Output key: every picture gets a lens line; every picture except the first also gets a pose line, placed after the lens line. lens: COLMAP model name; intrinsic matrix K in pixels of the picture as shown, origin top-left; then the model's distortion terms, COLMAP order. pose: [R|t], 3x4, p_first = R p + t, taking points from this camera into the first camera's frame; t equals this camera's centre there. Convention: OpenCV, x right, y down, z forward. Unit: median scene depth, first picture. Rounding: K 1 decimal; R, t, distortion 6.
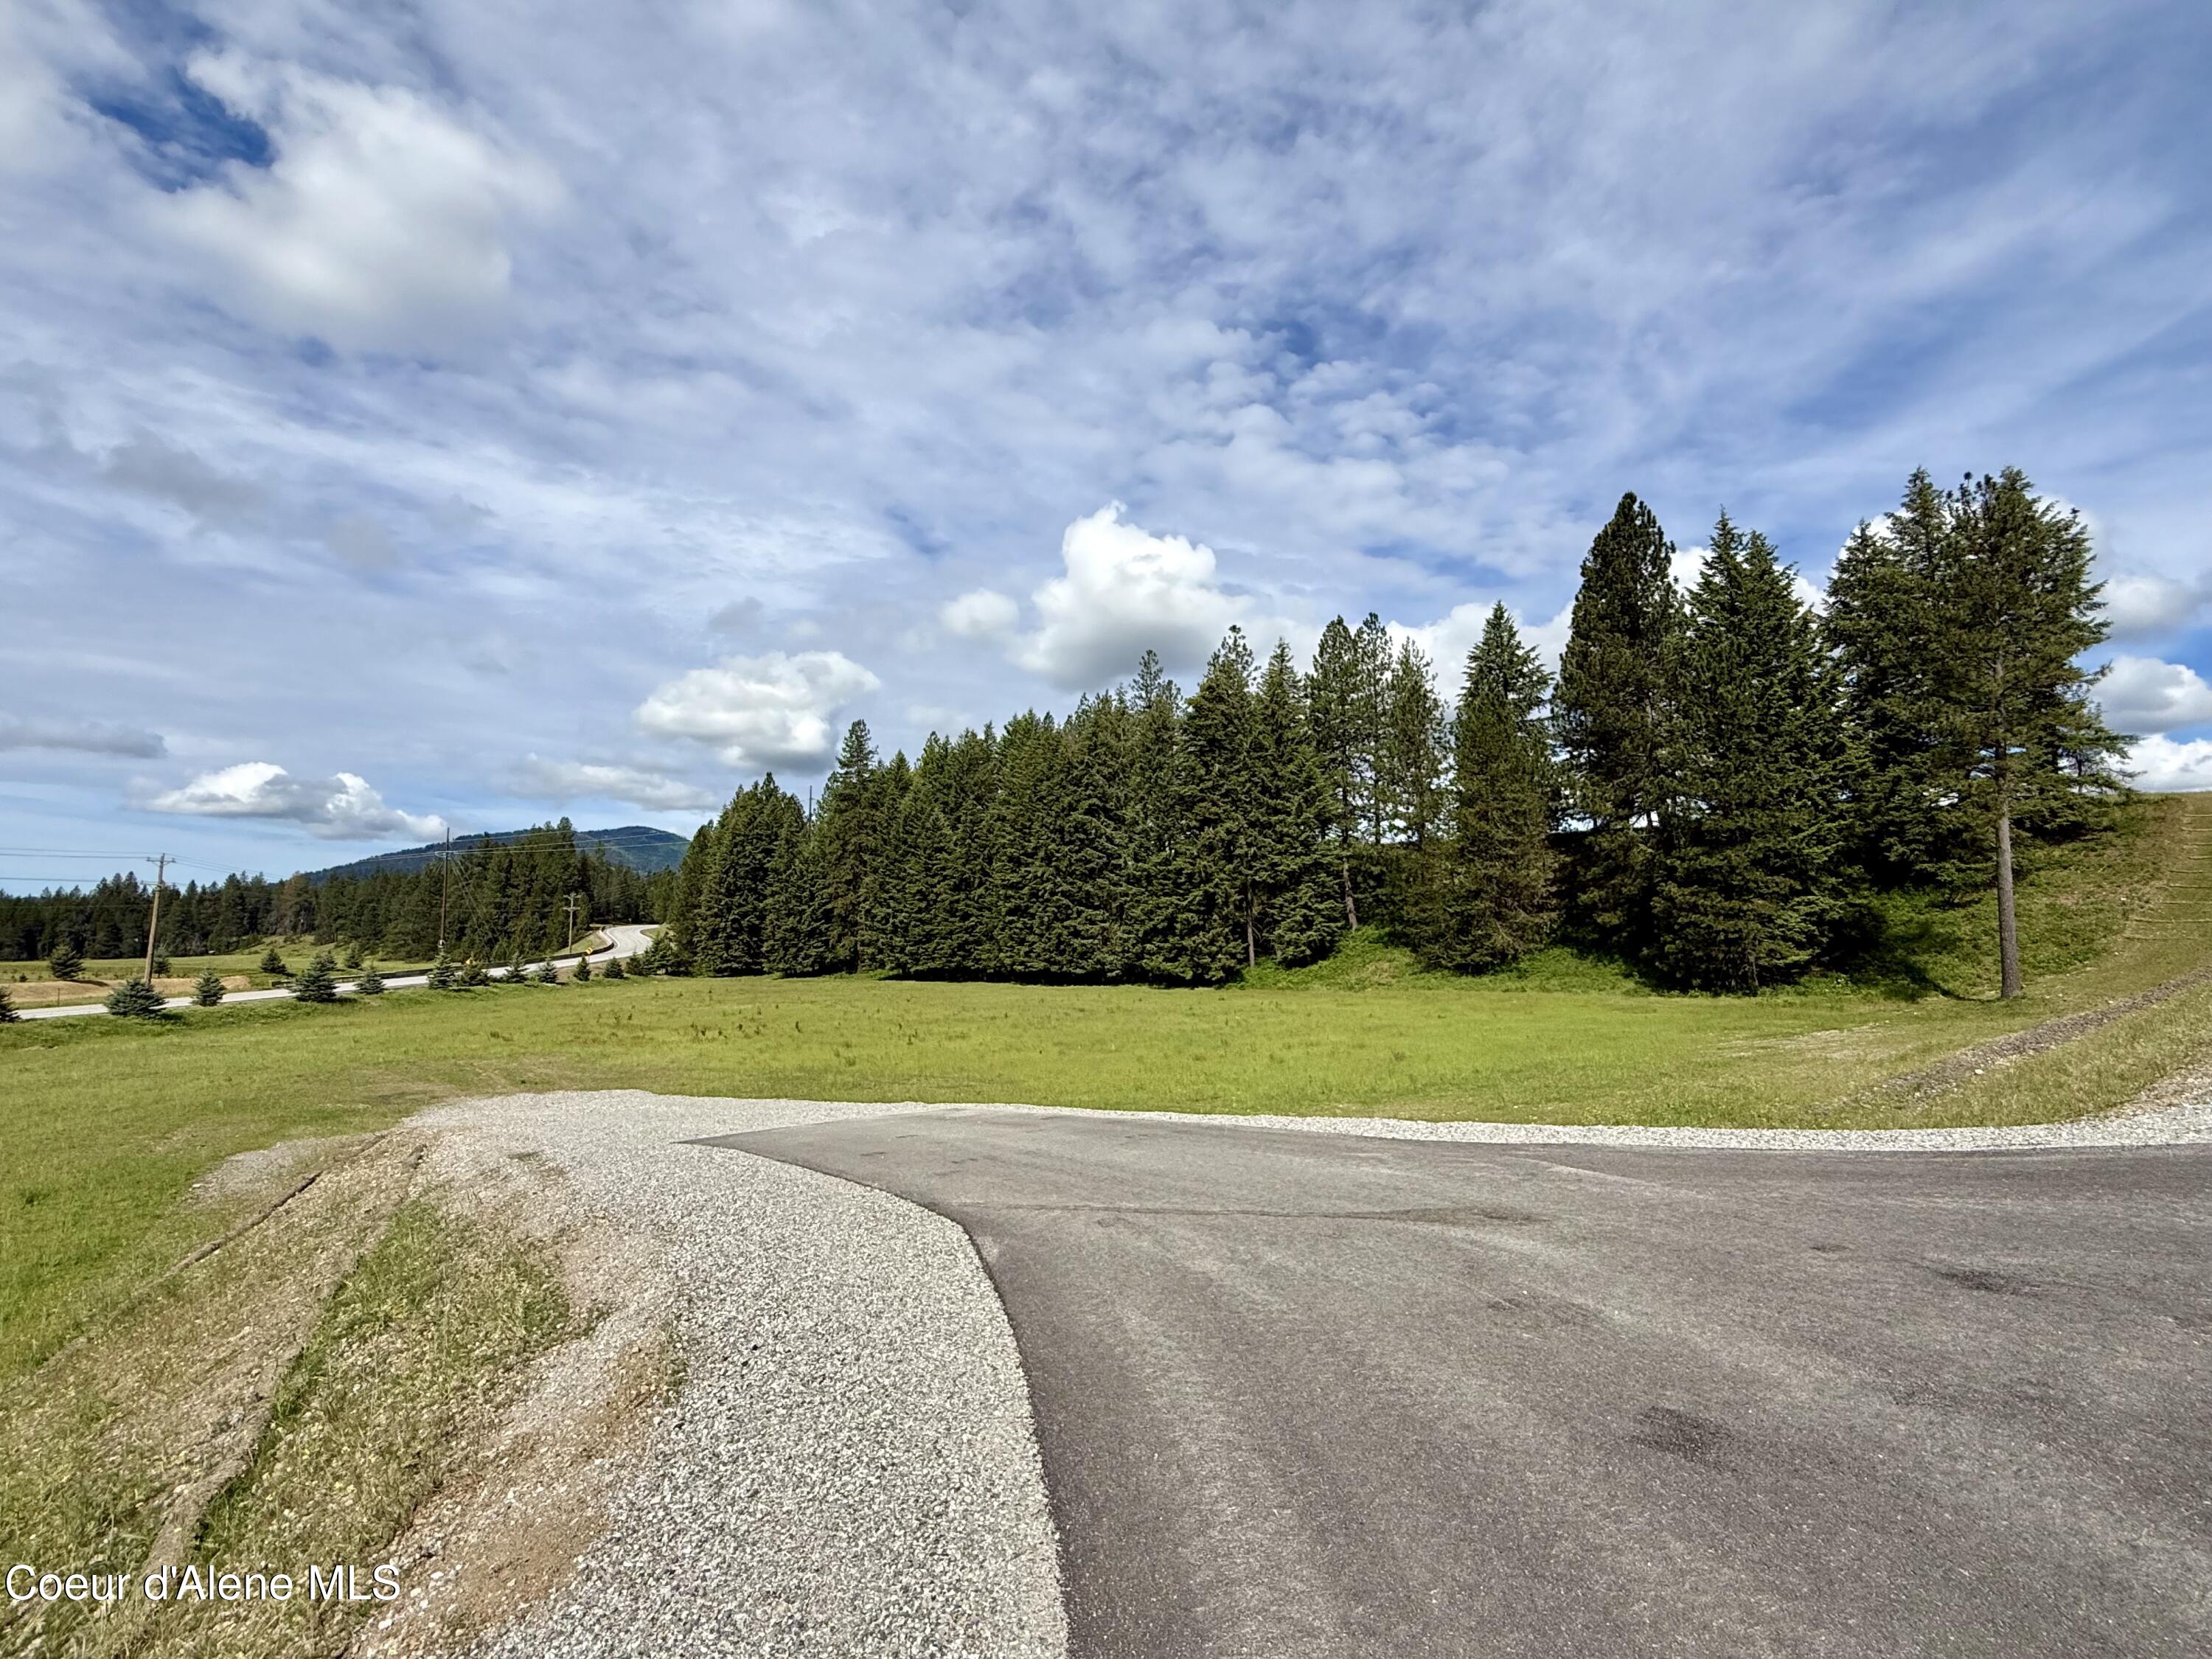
lens RADIAL K [[1071.9, 0, 1106.0], [0, 1071.9, 829.5], [0, 0, 1]] dist [0.000614, 0.010277]
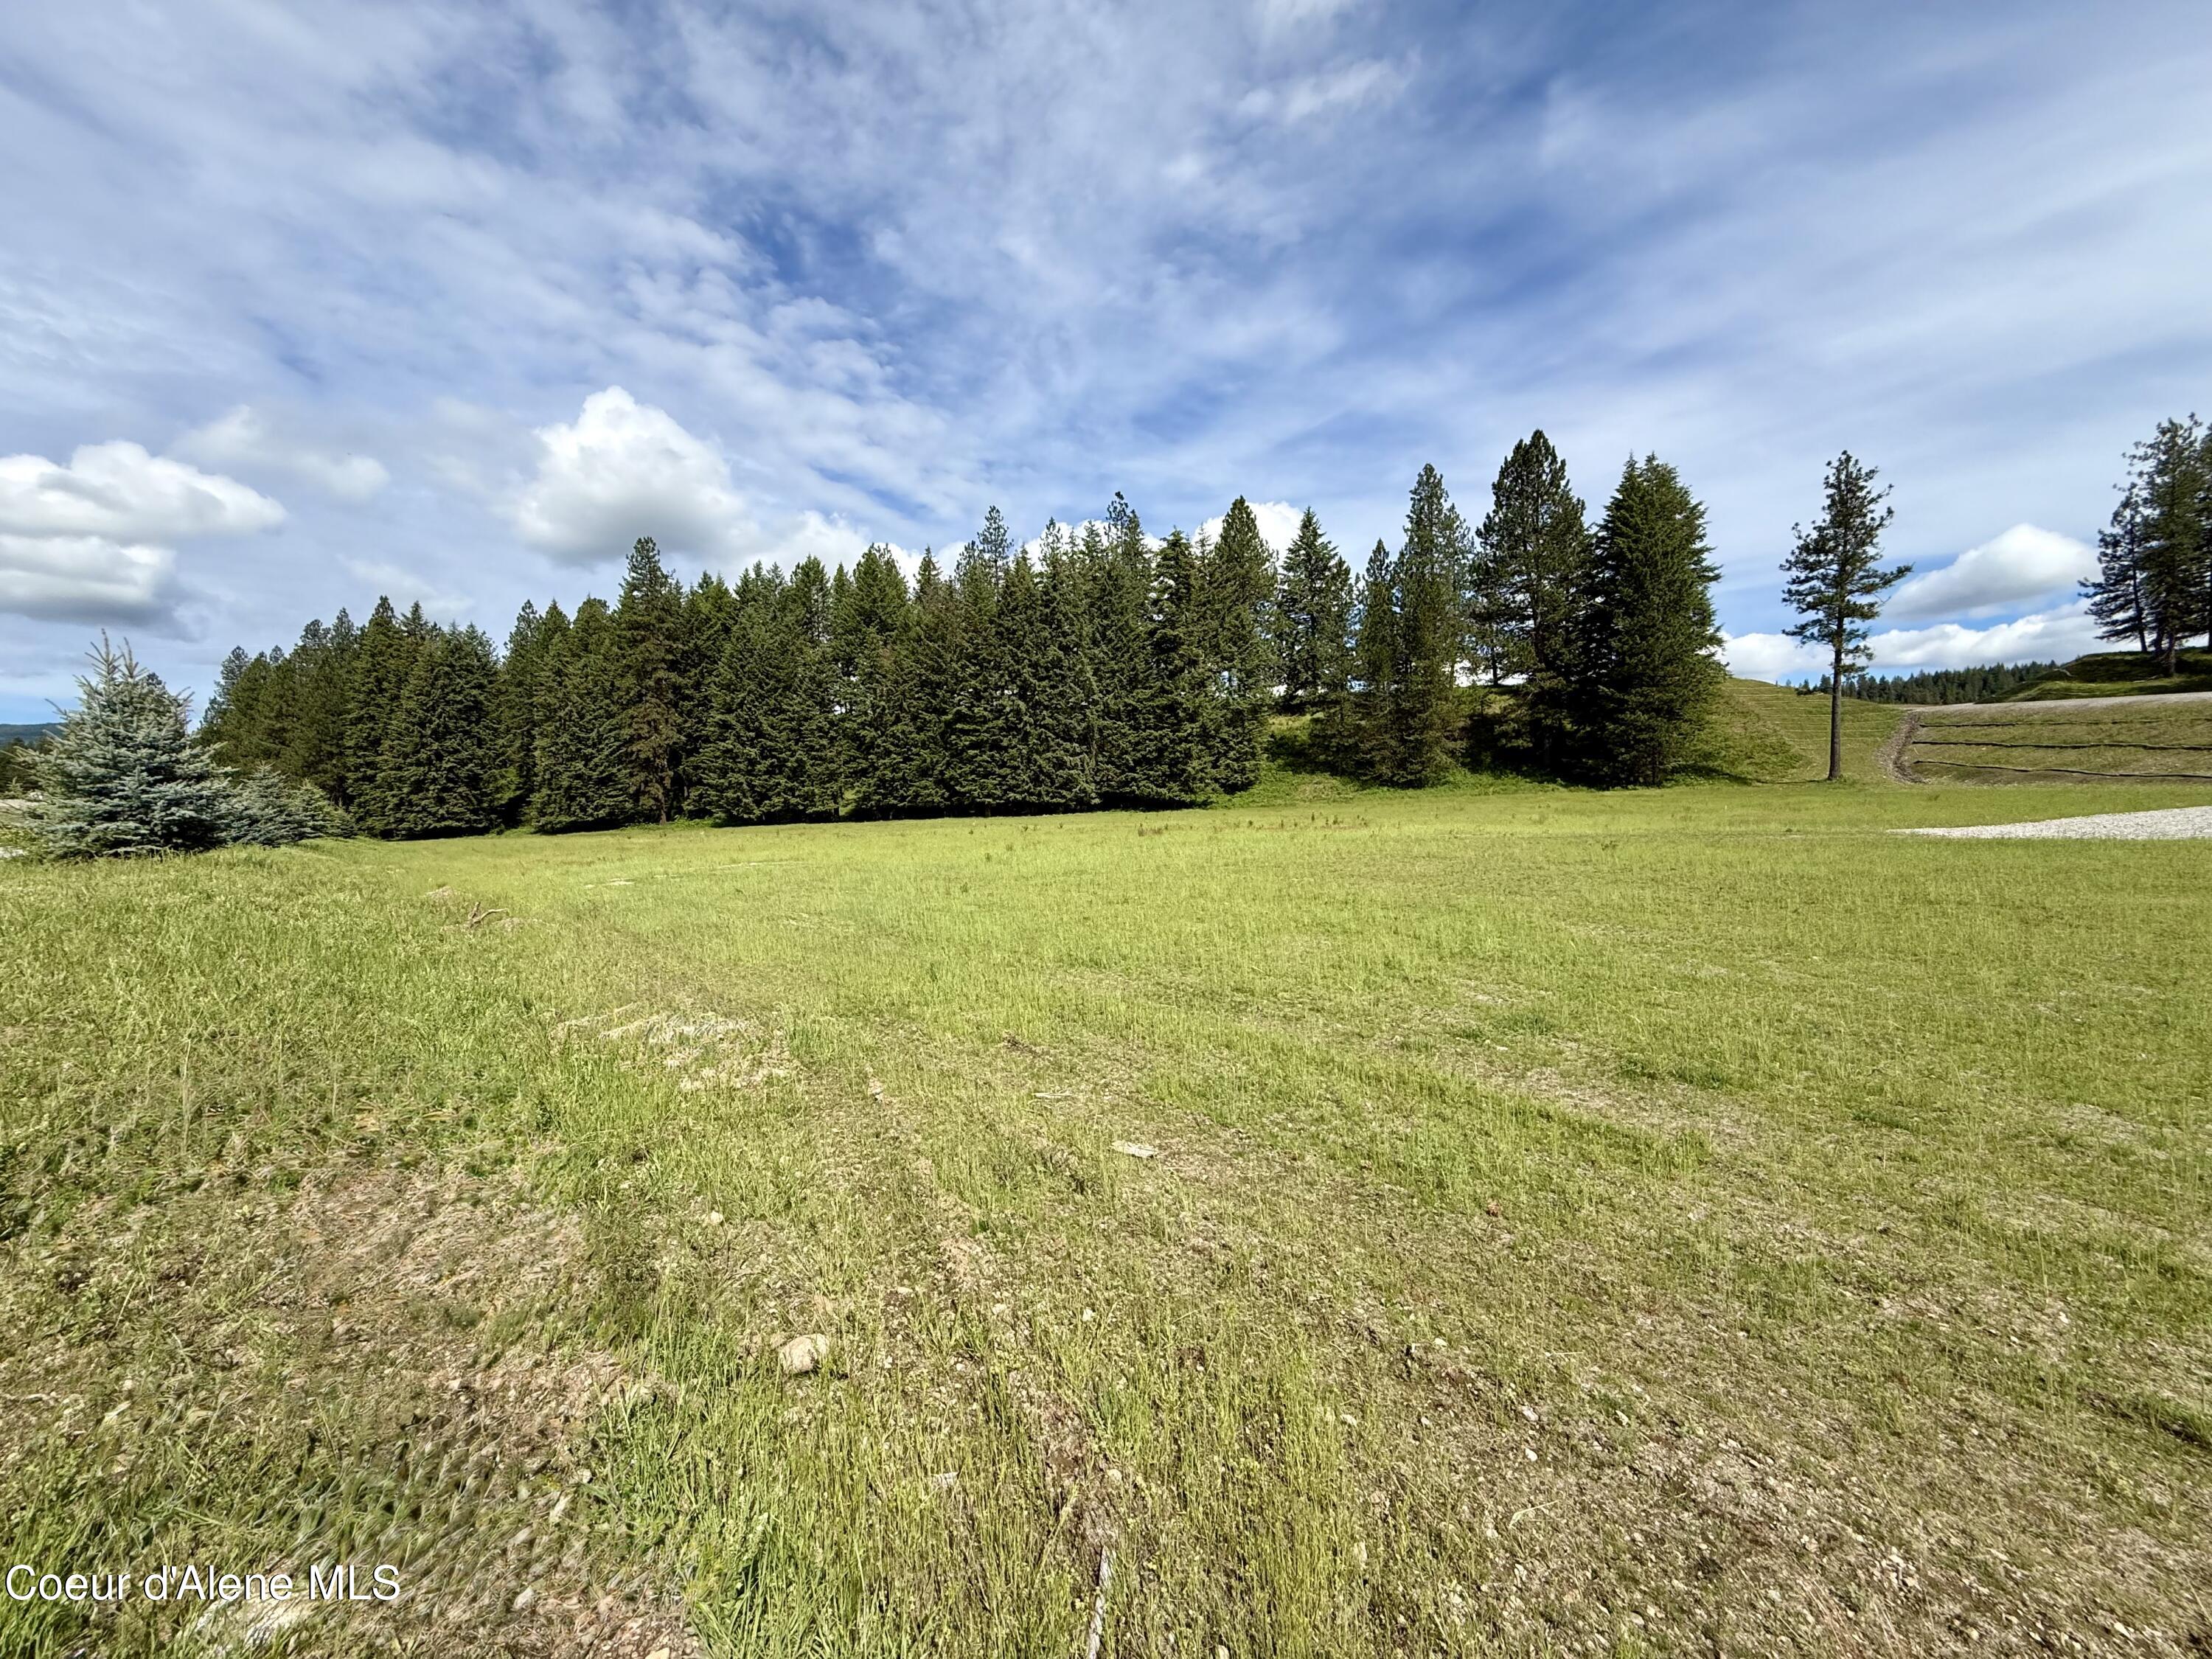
lens RADIAL K [[889.9, 0, 1069.9], [0, 889.9, 828.0], [0, 0, 1]] dist [-0.003109, -0.000253]
pose [[0.836980, -0.036912, 0.545988, -0.510926], [-0.029248, 0.993279, 0.111987, 0.062343], [-0.546452, -0.109700, 0.830275, 0.271294]]
